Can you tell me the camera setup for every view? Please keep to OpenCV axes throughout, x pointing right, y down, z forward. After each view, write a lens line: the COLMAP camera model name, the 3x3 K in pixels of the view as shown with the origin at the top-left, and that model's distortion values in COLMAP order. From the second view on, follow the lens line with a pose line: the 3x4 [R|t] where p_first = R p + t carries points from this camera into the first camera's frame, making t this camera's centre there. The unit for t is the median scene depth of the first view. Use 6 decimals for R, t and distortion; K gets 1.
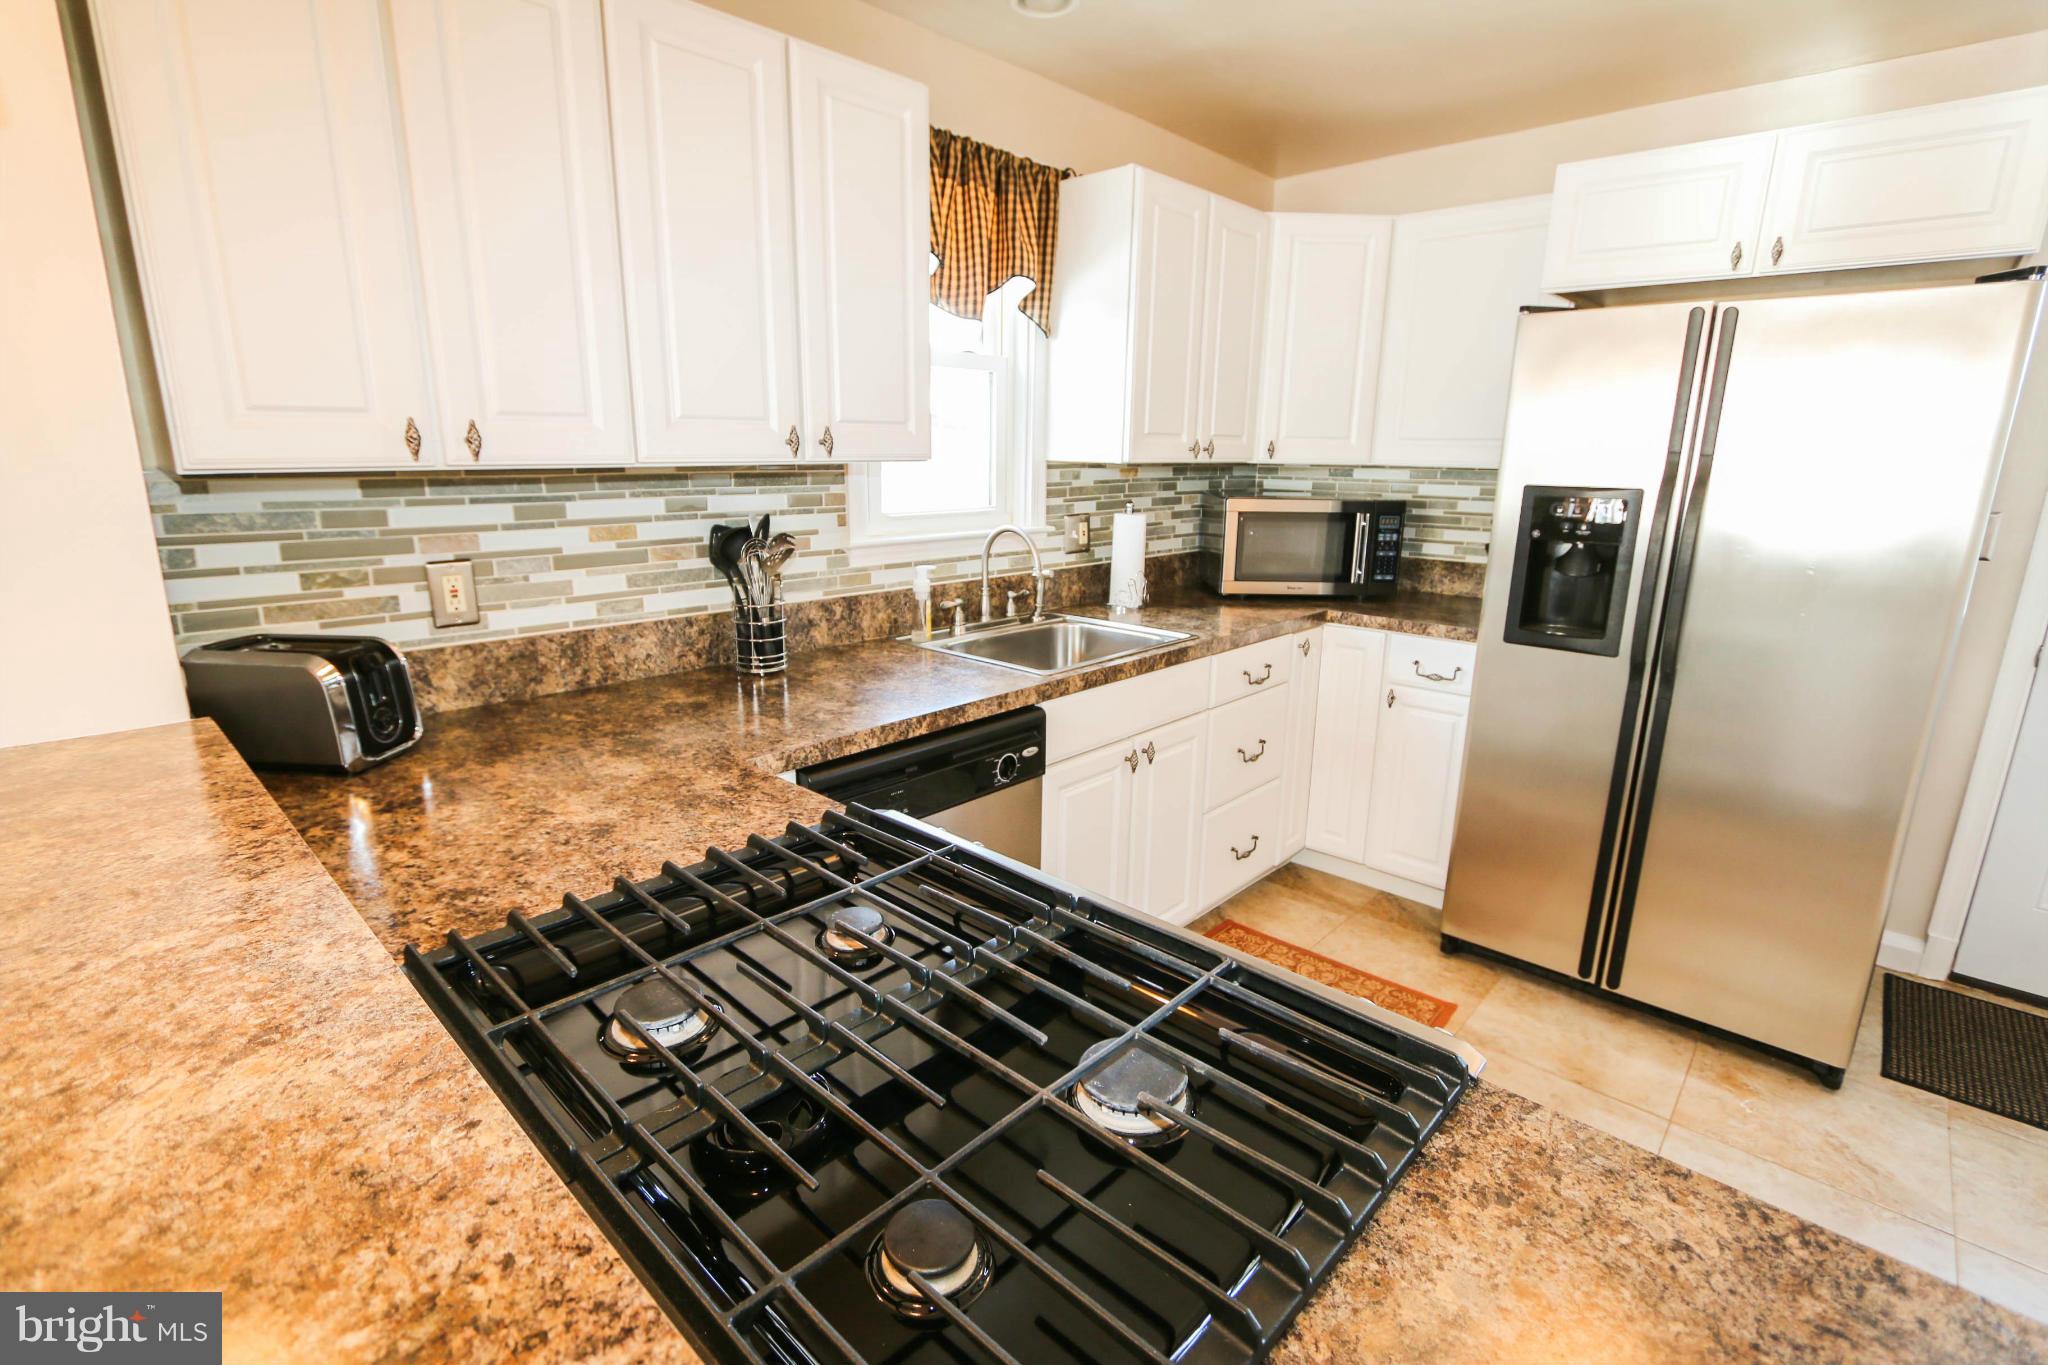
lens RADIAL K [[940.0, 0, 1012.1], [0, 940.0, 679.9], [0, 0, 1]] dist [-0.023179, 0.004129]
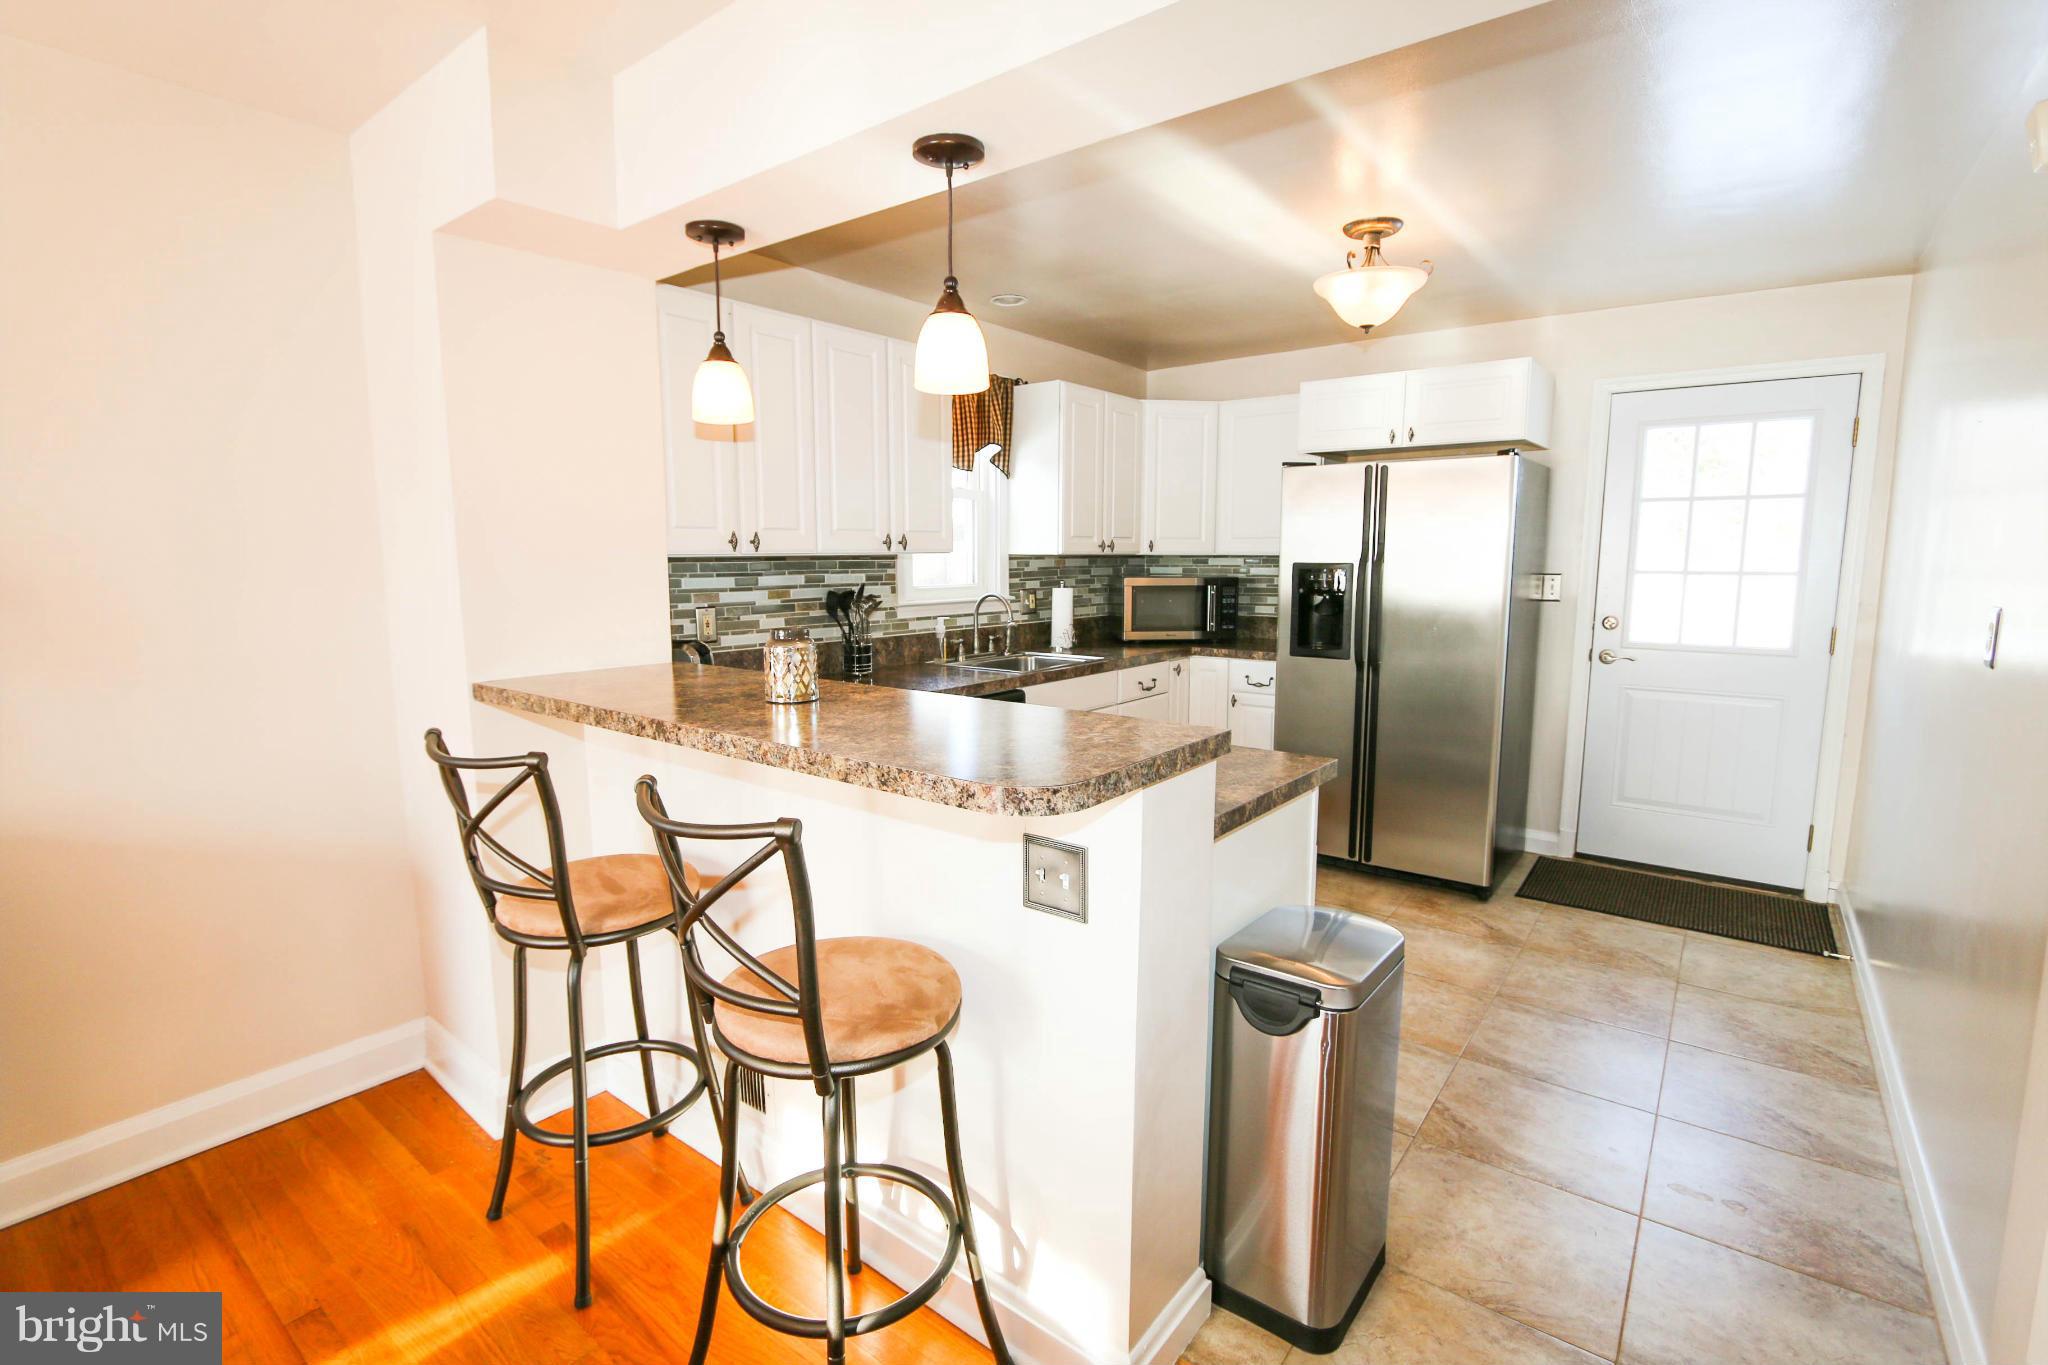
lens RADIAL K [[940.0, 0, 1012.1], [0, 940.0, 679.9], [0, 0, 1]] dist [-0.023179, 0.004129]
pose [[0.995615, -0.024575, 0.090260, -0.123663], [0.034204, 0.993699, -0.106739, 0.167557], [-0.087068, 0.109358, 0.990182, -0.625637]]
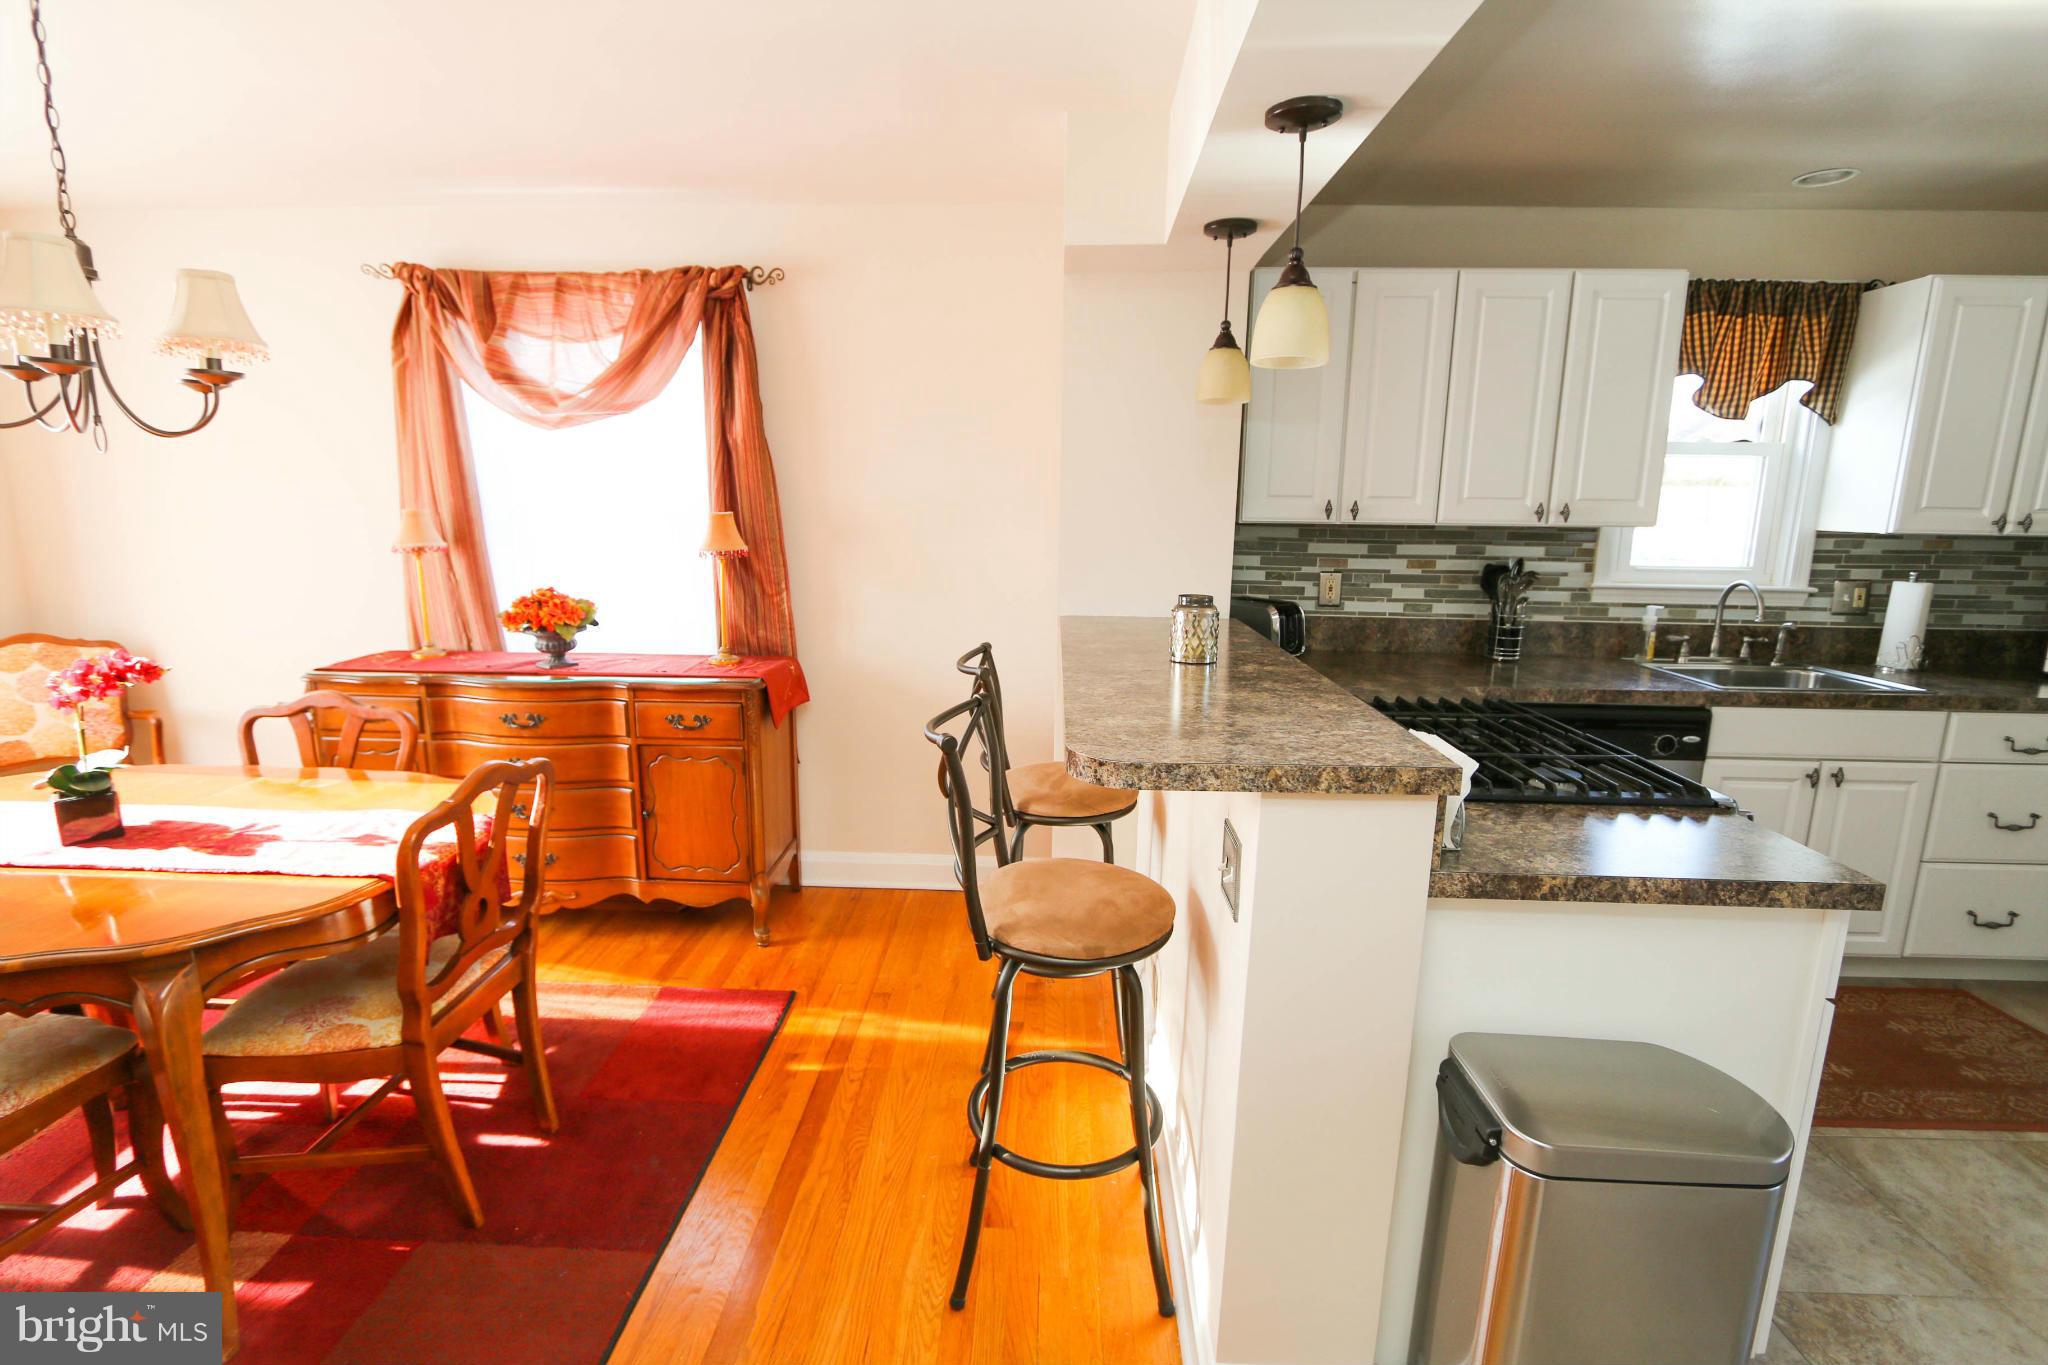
lens RADIAL K [[940.0, 0, 1012.1], [0, 940.0, 679.9], [0, 0, 1]] dist [-0.023179, 0.004129]
pose [[0.654231, 0.138788, -0.743452, 0.305766], [-0.186842, 0.982207, 0.018940, 0.125873], [0.732852, 0.126517, 0.668522, -0.526820]]
